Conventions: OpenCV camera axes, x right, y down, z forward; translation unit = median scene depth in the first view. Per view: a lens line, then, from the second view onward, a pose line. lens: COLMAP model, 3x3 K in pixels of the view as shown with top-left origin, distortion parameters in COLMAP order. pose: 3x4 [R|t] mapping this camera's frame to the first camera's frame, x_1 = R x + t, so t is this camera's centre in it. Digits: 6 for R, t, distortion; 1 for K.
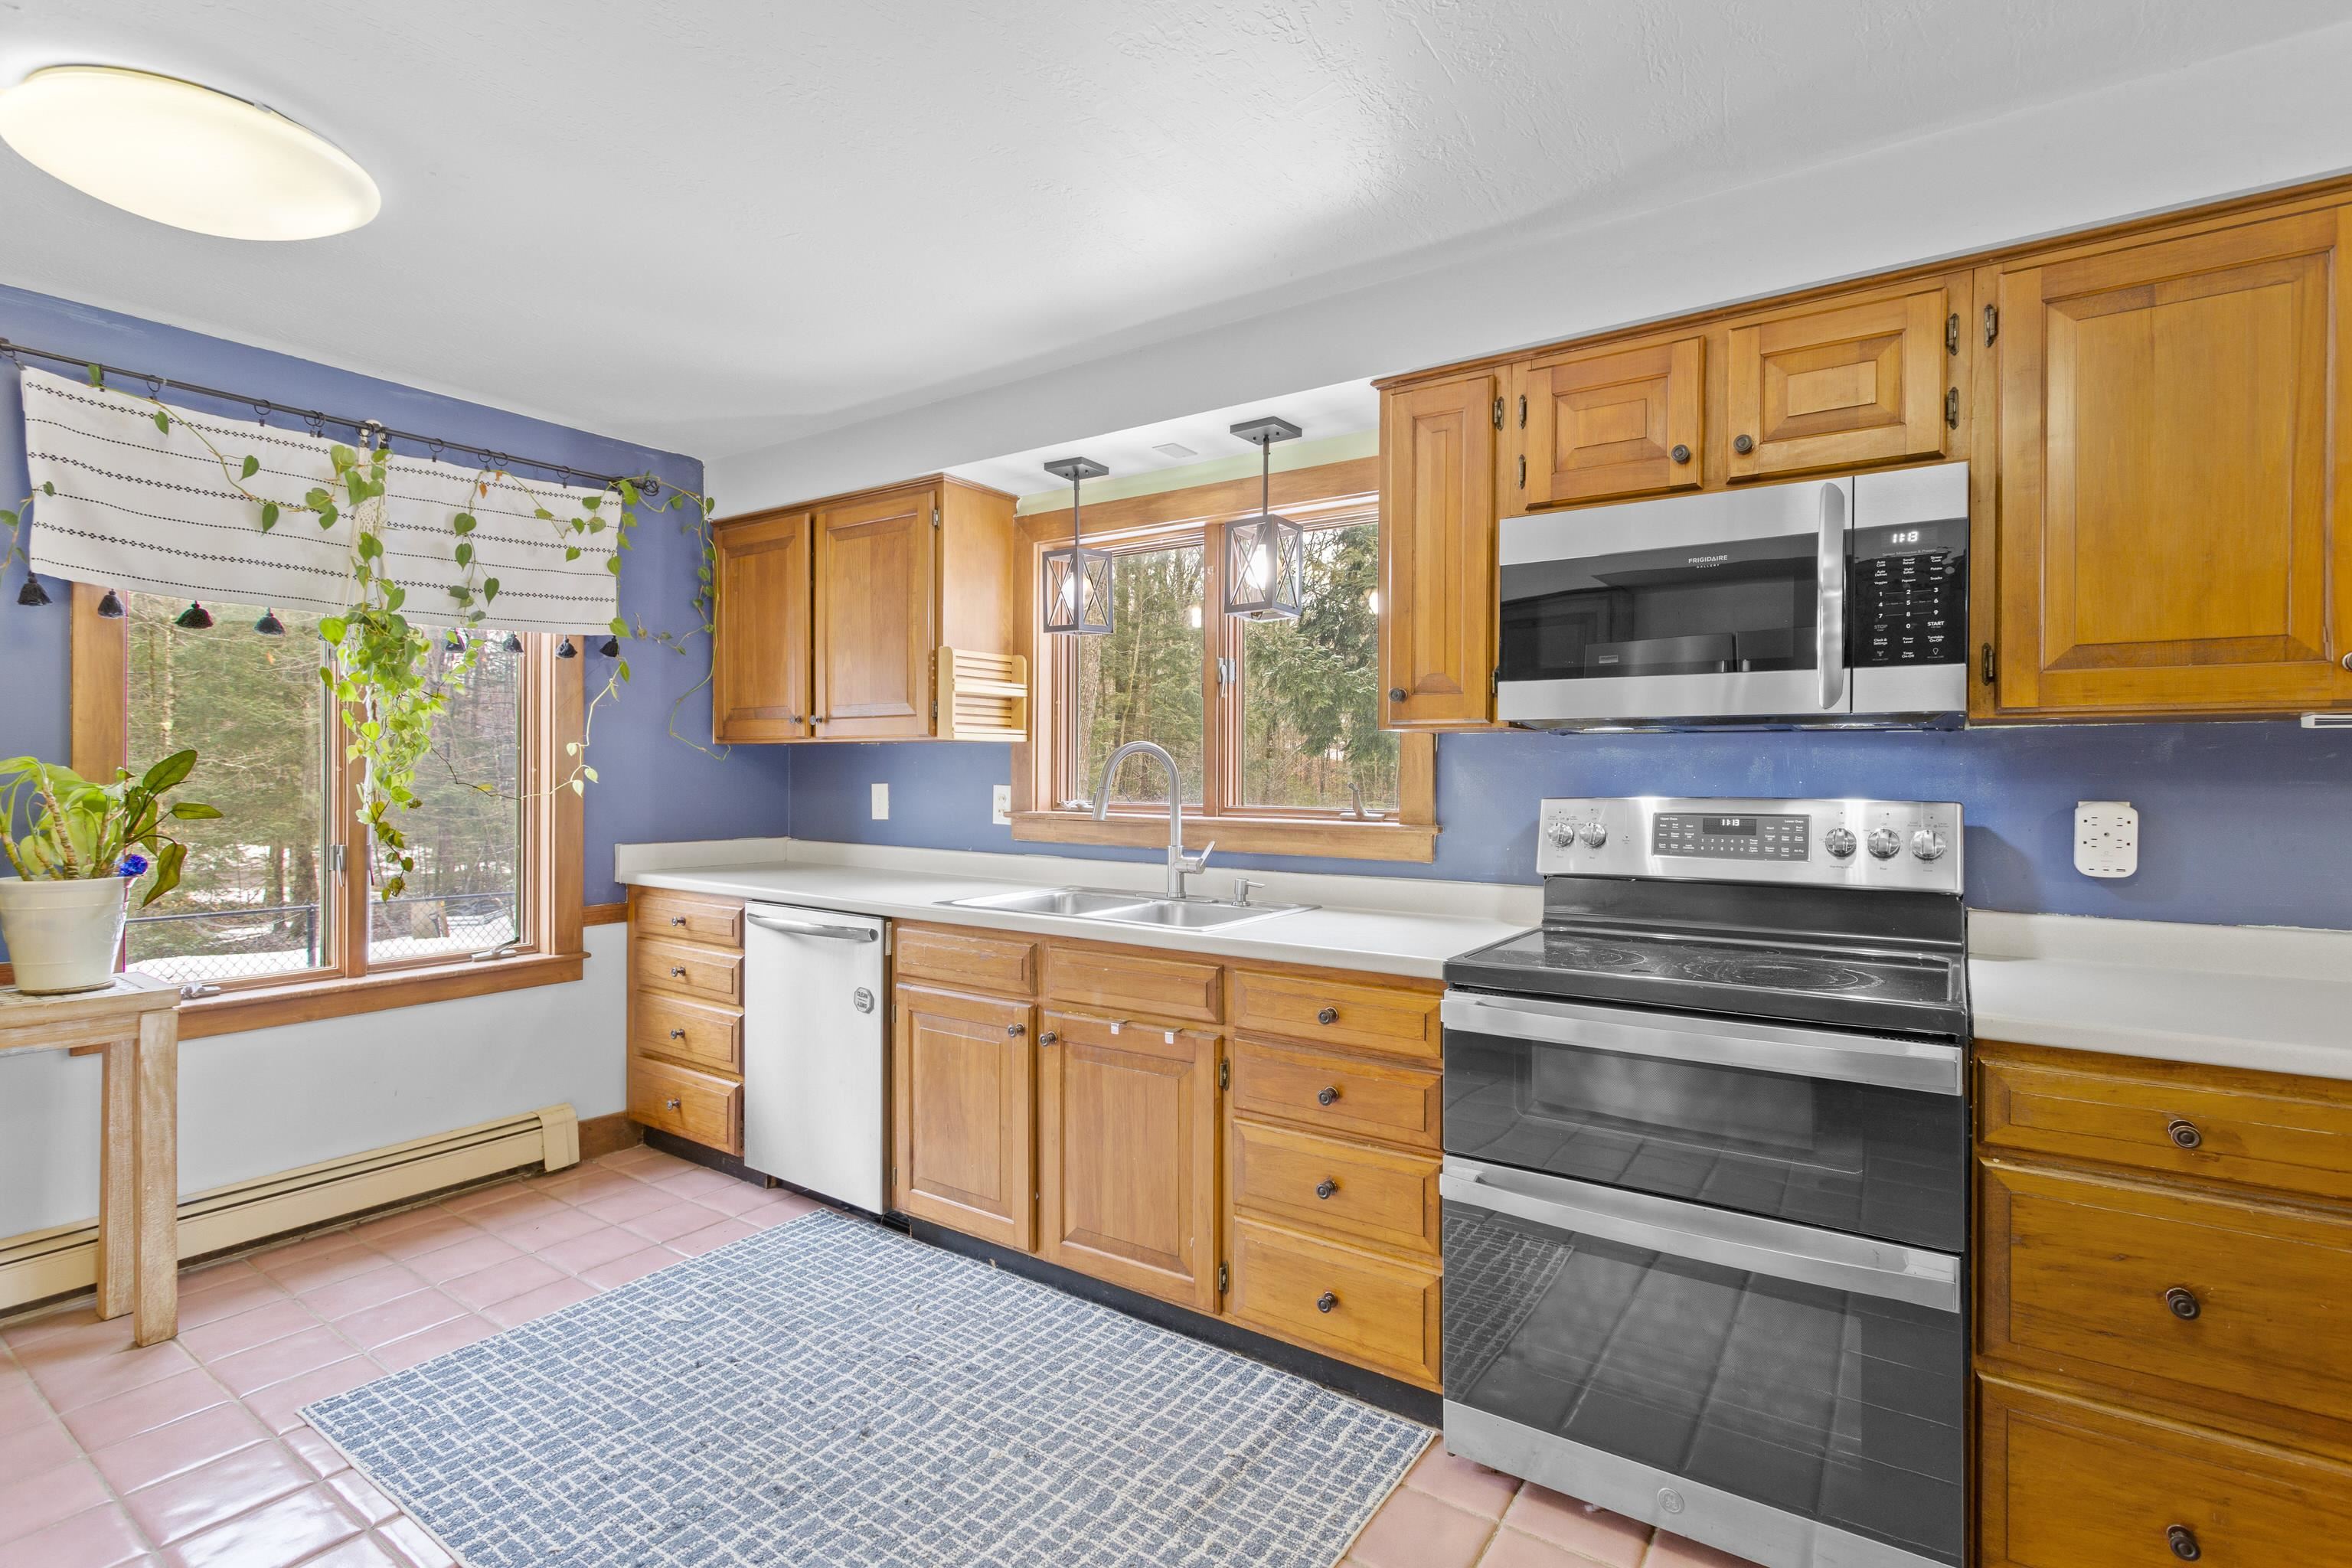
lens RADIAL K [[1113.3, 0, 1201.9], [0, 1113.3, 775.9], [0, 0, 1]] dist [-0.002727, 0.001939]
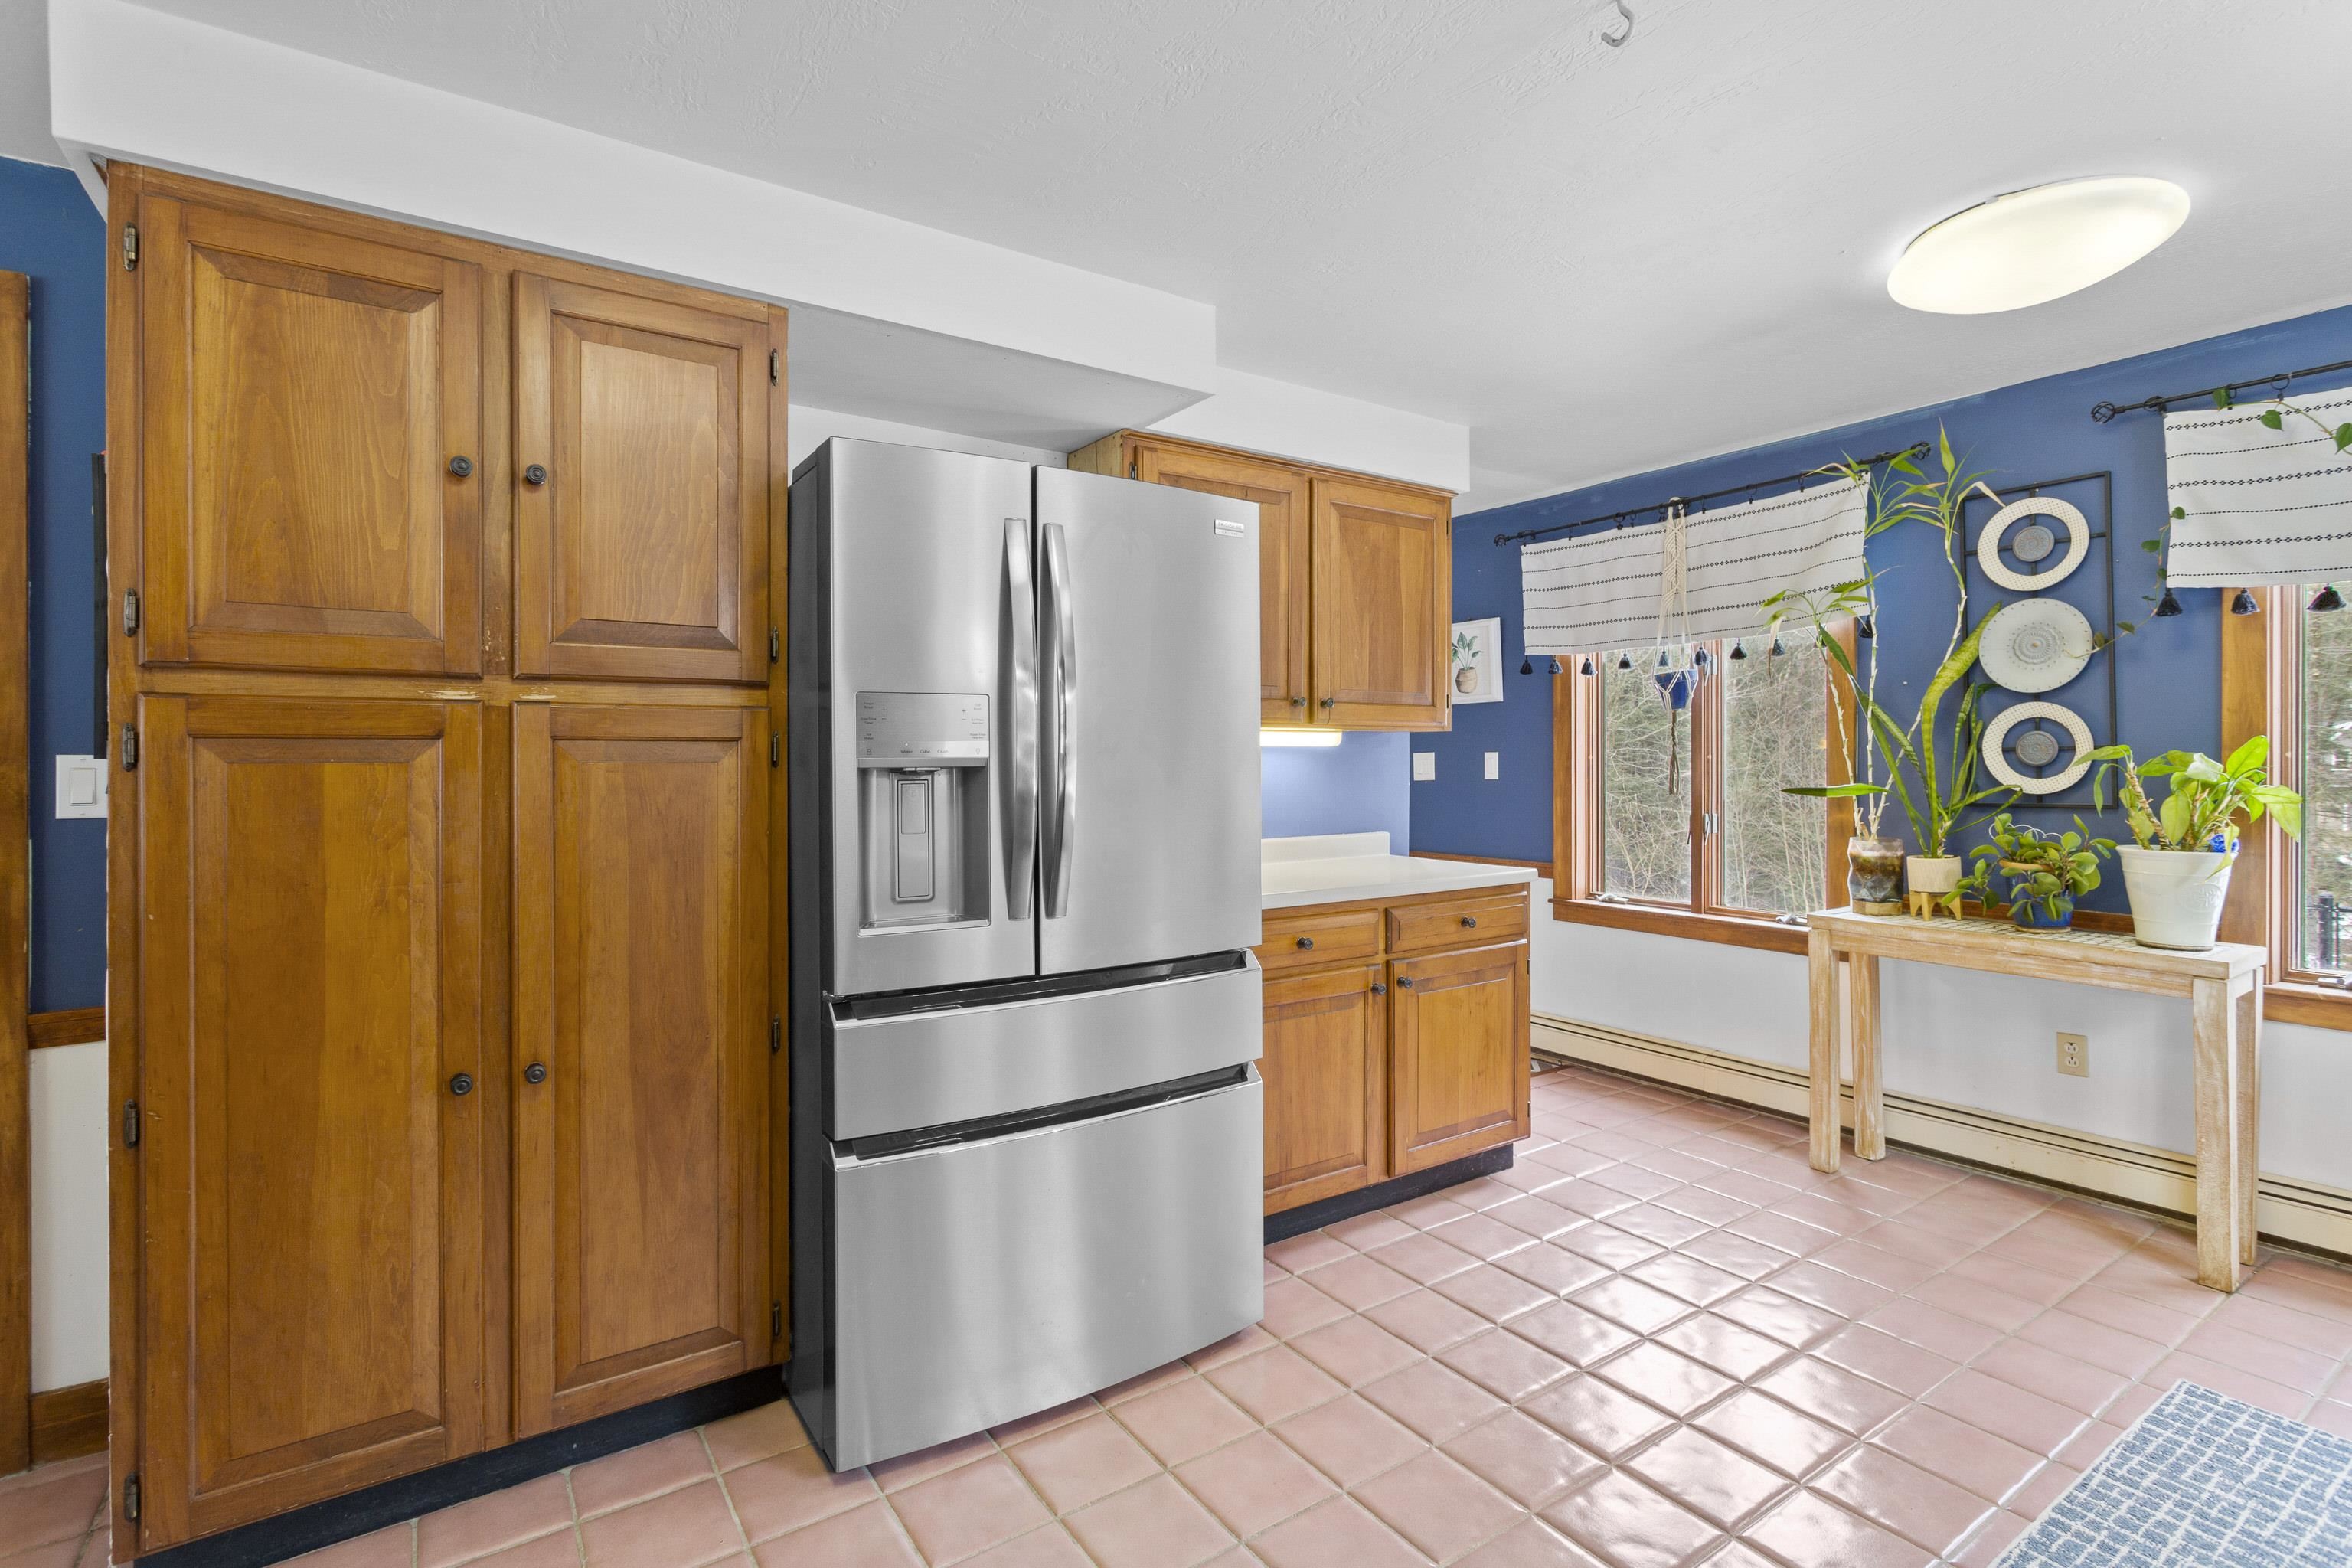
lens RADIAL K [[1113.3, 0, 1180.1], [0, 1113.3, 759.7], [0, 0, 1]] dist [-0.002727, 0.001939]
pose [[-0.360418, -0.000474, -0.932791, 0.366704], [-0.001799, 0.999998, 0.000187, 0.000283], [0.932789, 0.001745, -0.360418, 0.392783]]
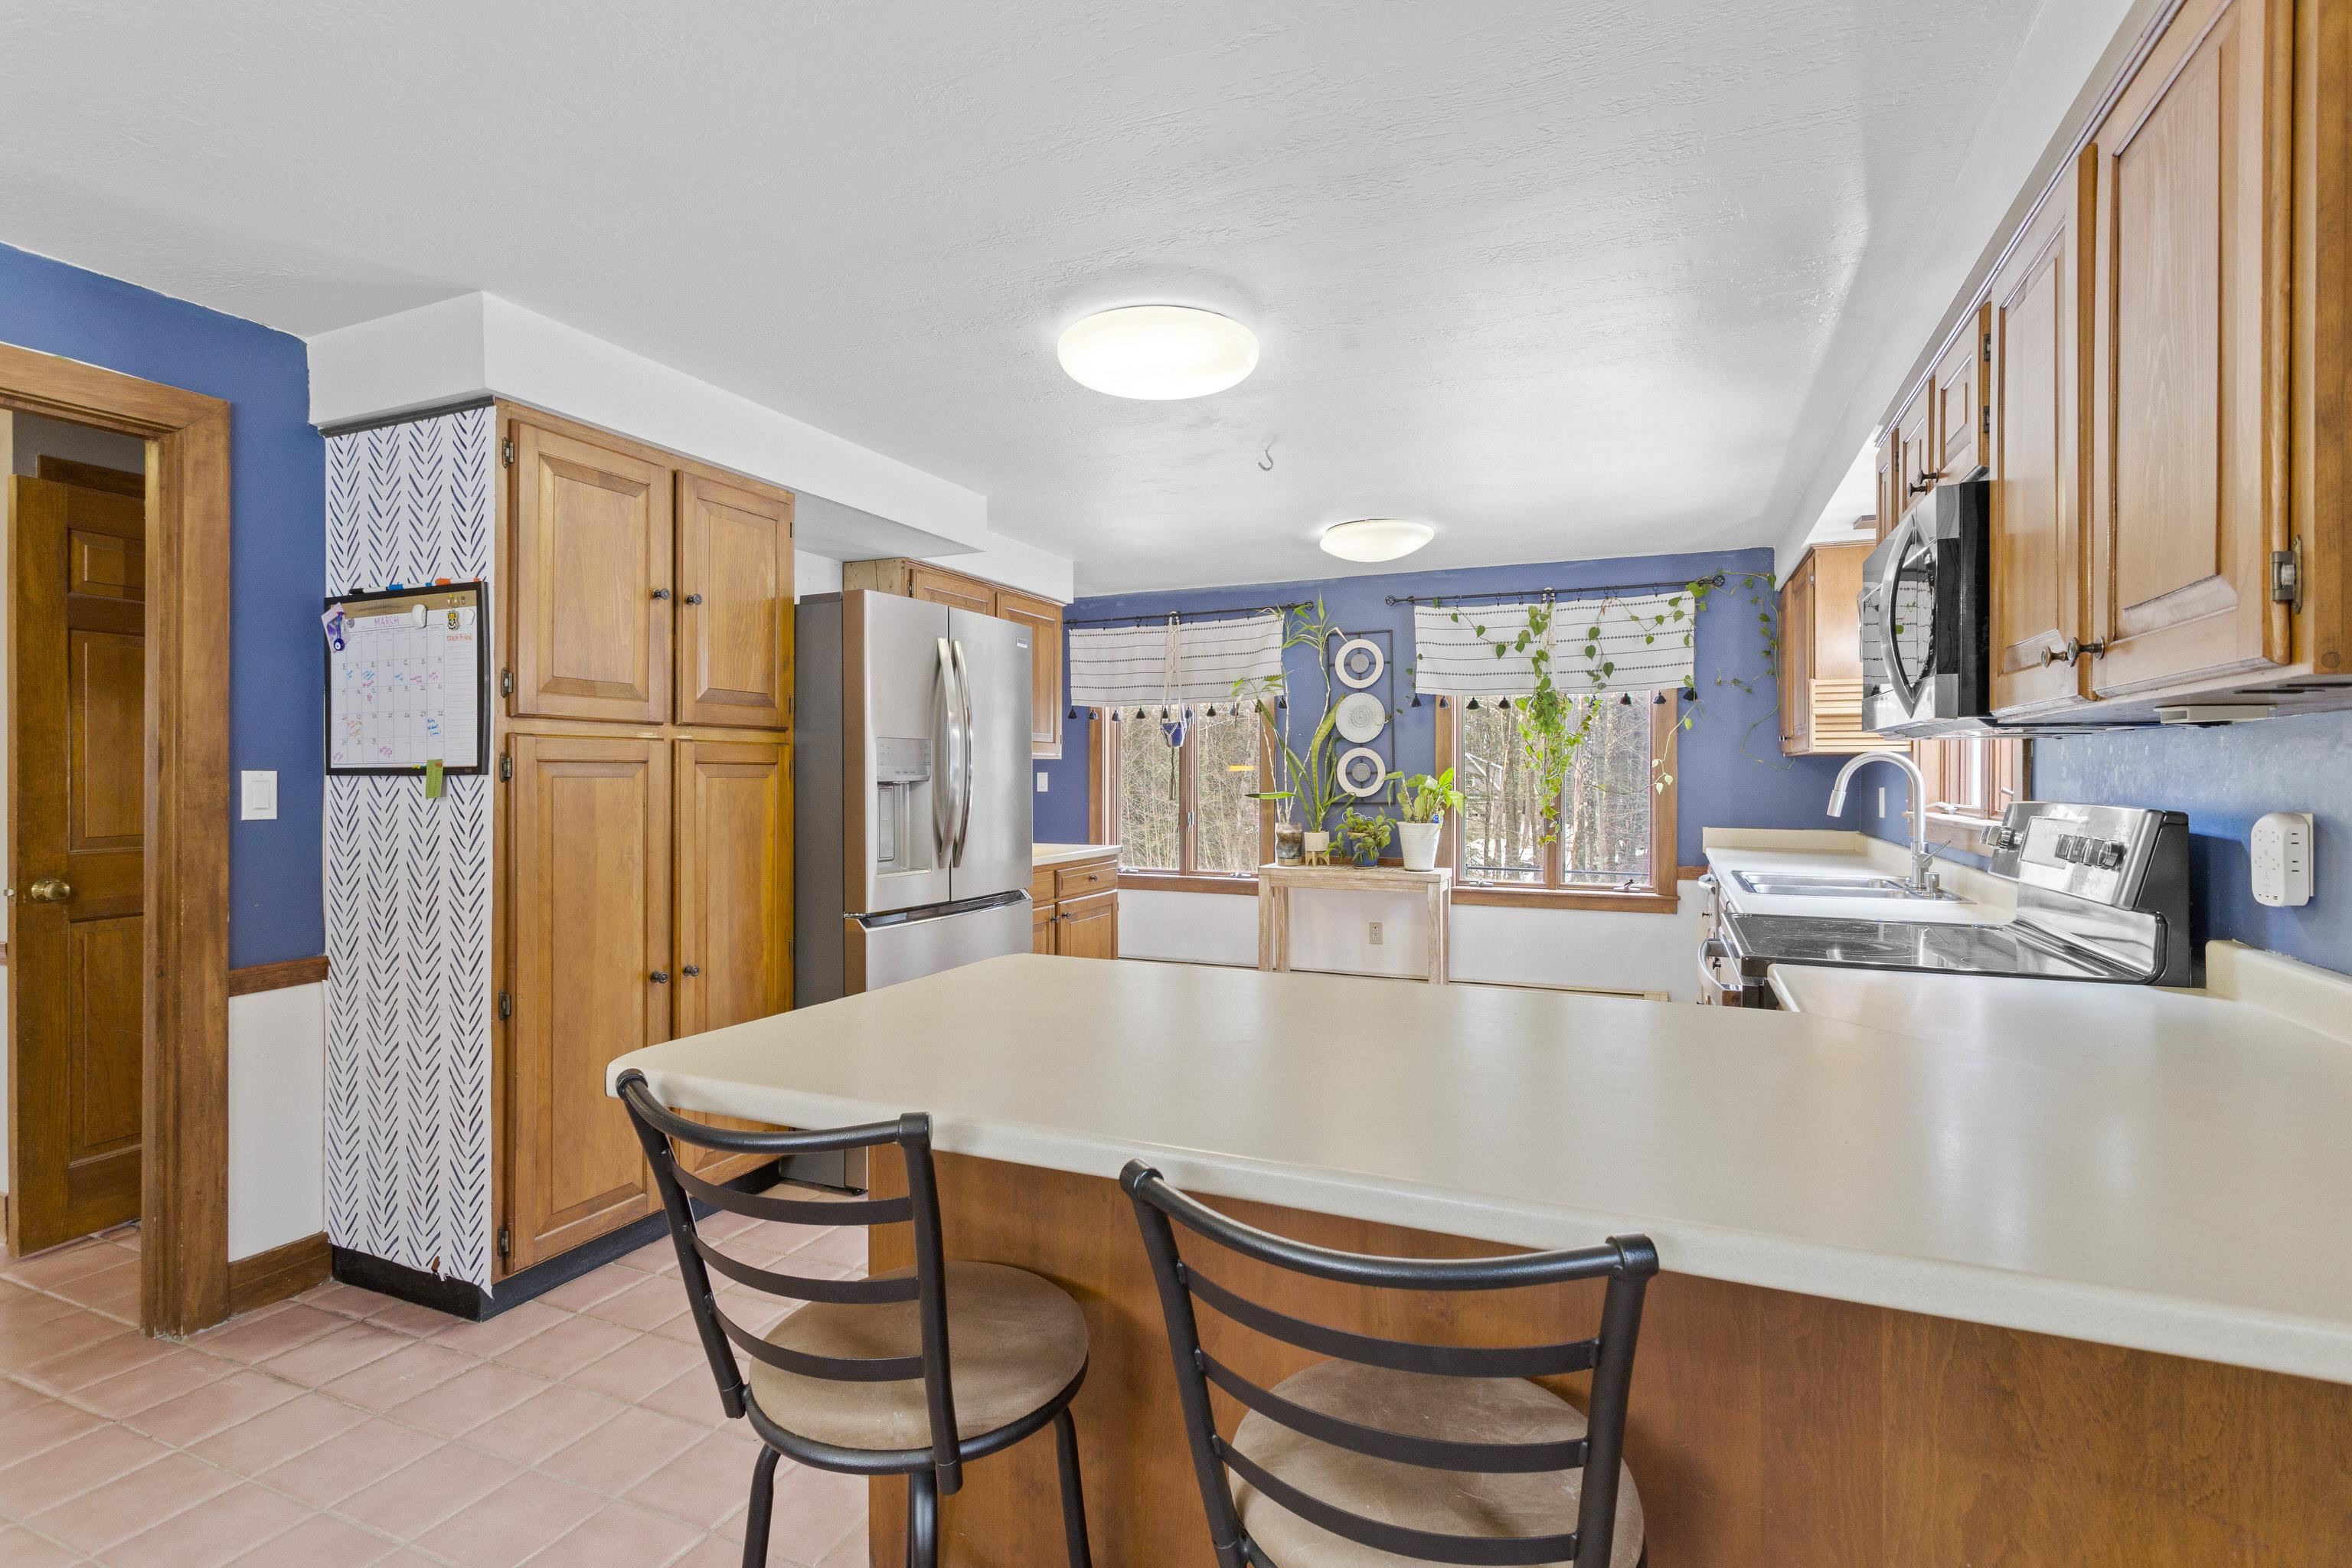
lens RADIAL K [[1113.3, 0, 1184.4], [0, 1113.3, 777.9], [0, 0, 1]] dist [-0.002727, 0.001939]
pose [[0.192777, -0.000807, -0.981242, 1.017790], [-0.004294, 0.999989, -0.001666, 0.002543], [0.981233, 0.004535, 0.192772, 0.056664]]
